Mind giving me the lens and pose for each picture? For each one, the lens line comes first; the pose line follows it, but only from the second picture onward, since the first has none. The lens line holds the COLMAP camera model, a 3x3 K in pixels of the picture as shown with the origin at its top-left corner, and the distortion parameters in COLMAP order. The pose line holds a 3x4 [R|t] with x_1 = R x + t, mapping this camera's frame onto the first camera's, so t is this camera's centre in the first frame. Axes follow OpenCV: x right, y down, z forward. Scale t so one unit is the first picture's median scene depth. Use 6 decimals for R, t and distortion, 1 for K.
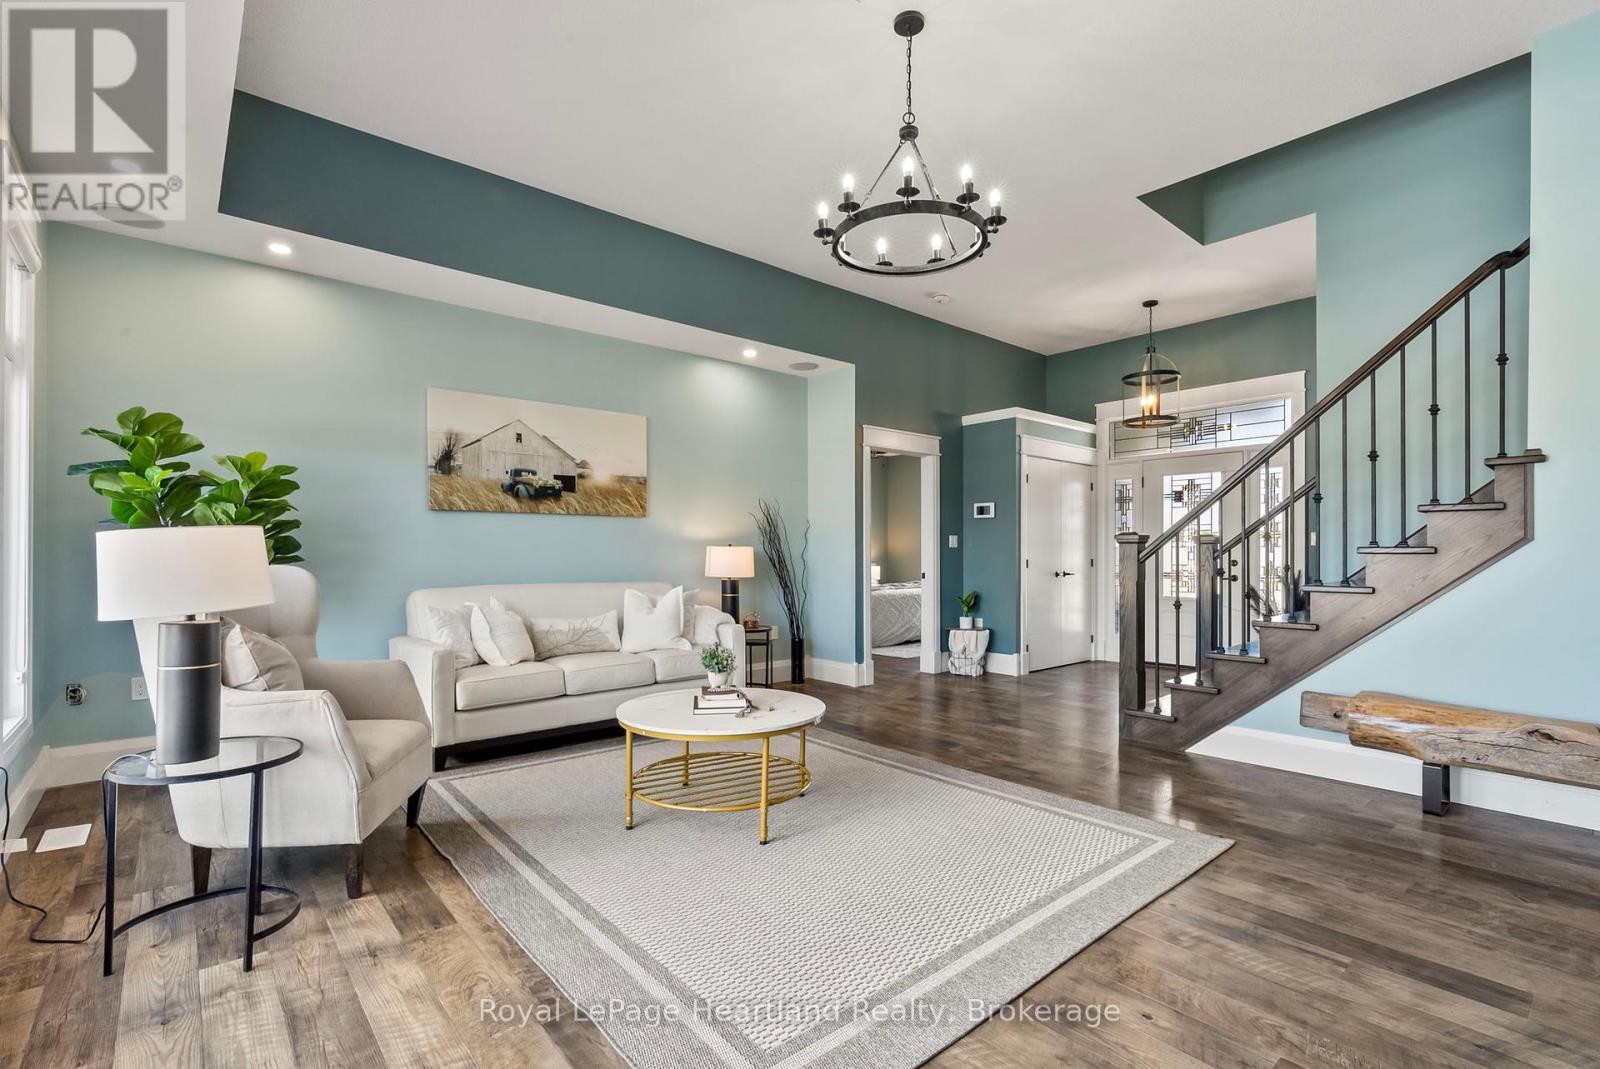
lens RADIAL K [[720.9, 0, 805.7], [0, 720.9, 547.4], [0, 0, 1]] dist [-0.011065, 0.003825]
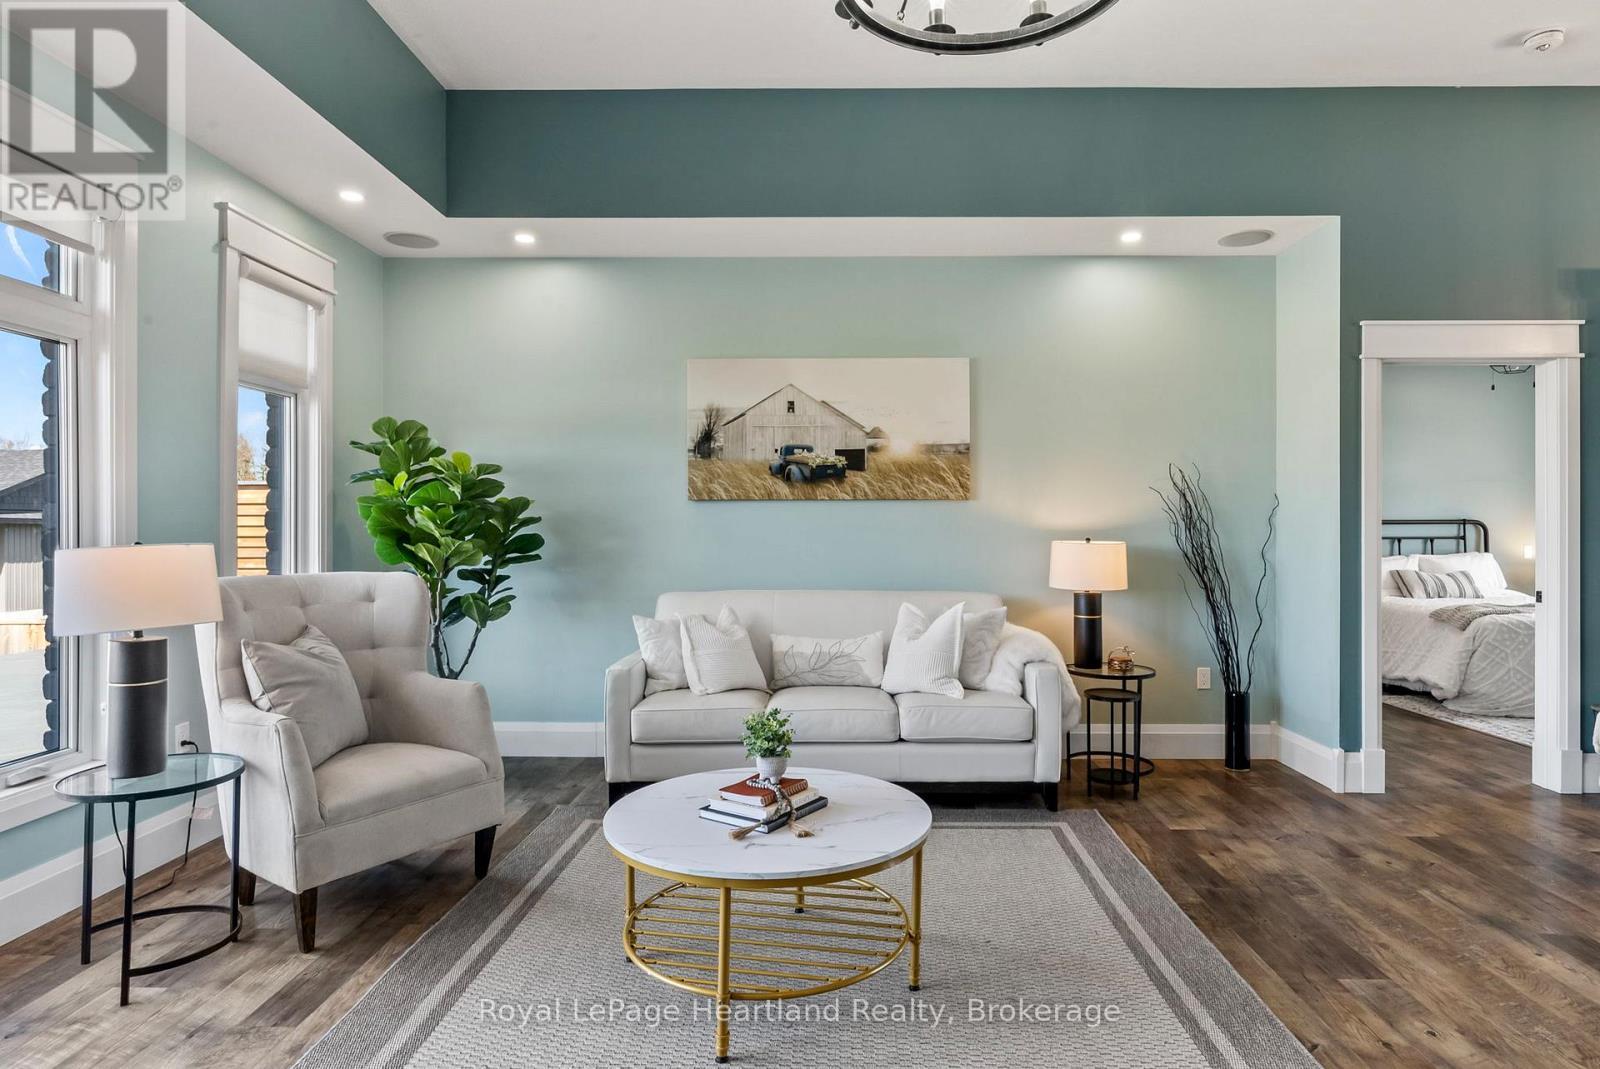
lens RADIAL K [[883.1, 0, 809.0], [0, 883.1, 530.3], [0, 0, 1]] dist [-0.008446, 0.003862]
pose [[0.752769, 0.000366, -0.658285, 0.269824], [0.004998, 0.999968, 0.006271, -0.020886], [0.658266, -0.008011, 0.752743, 0.276321]]
